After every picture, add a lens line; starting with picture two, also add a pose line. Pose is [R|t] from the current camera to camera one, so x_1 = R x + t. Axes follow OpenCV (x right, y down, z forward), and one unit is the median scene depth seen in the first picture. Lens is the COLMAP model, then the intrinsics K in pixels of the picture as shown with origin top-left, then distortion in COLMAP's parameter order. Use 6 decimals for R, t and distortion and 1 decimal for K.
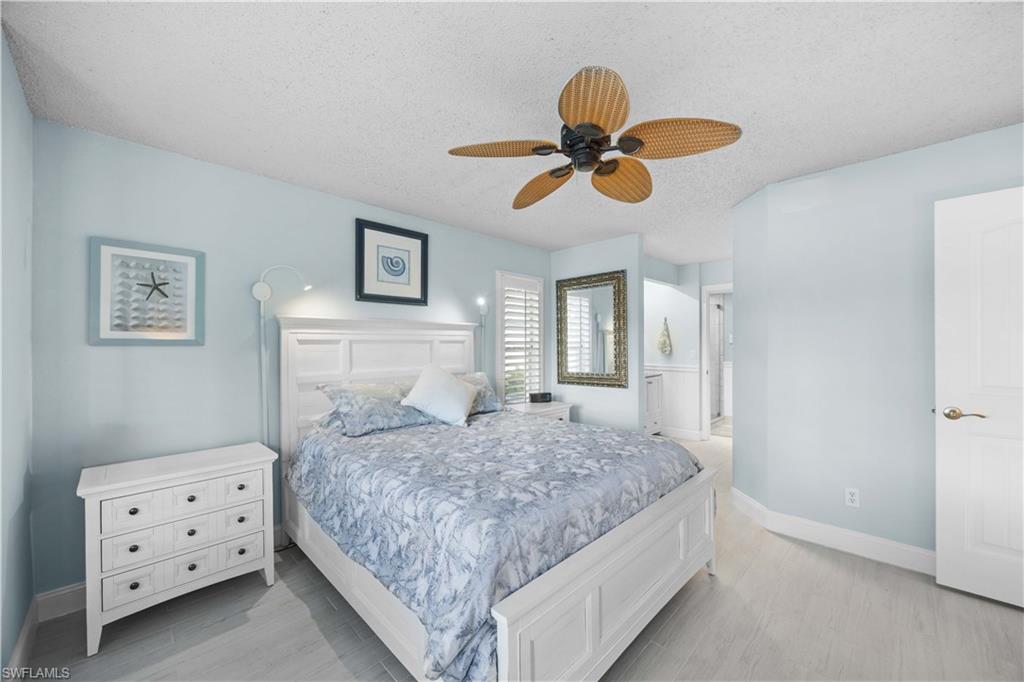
lens RADIAL K [[389.8, 0, 521.4], [0, 389.8, 340.7], [0, 0, 1]] dist [-0.000889, 0.000068]
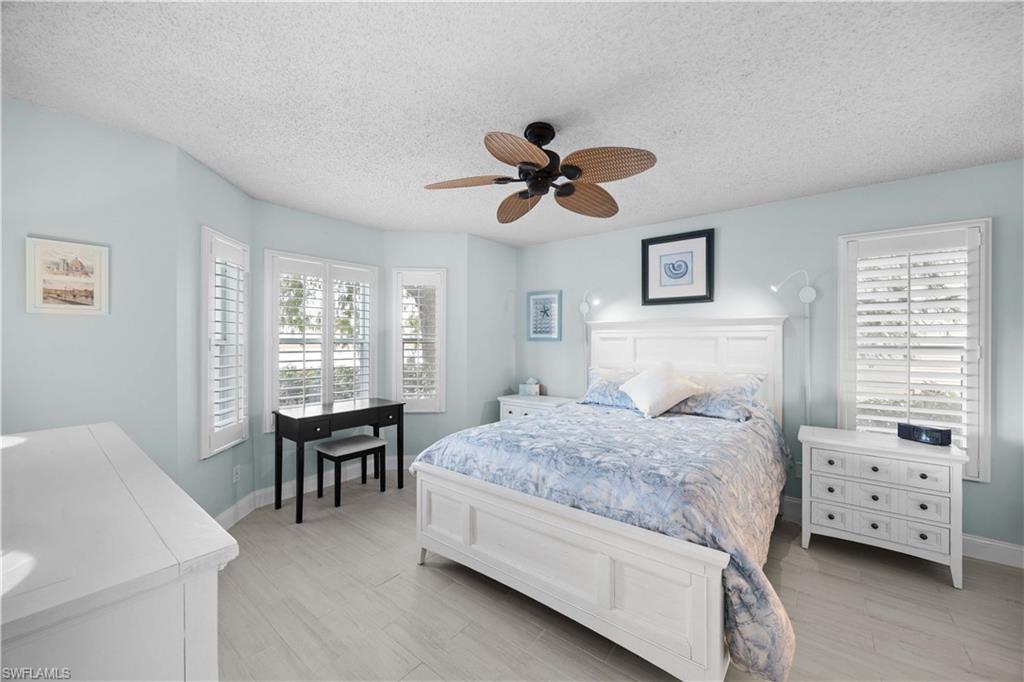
lens RADIAL K [[389.8, 0, 521.4], [0, 389.8, 340.7], [0, 0, 1]] dist [-0.000889, 0.000068]
pose [[0.113330, 0.008353, -0.993522, 0.765343], [0.009091, 0.999914, 0.009444, -0.006058], [0.993516, -0.010102, 0.113244, 0.463821]]
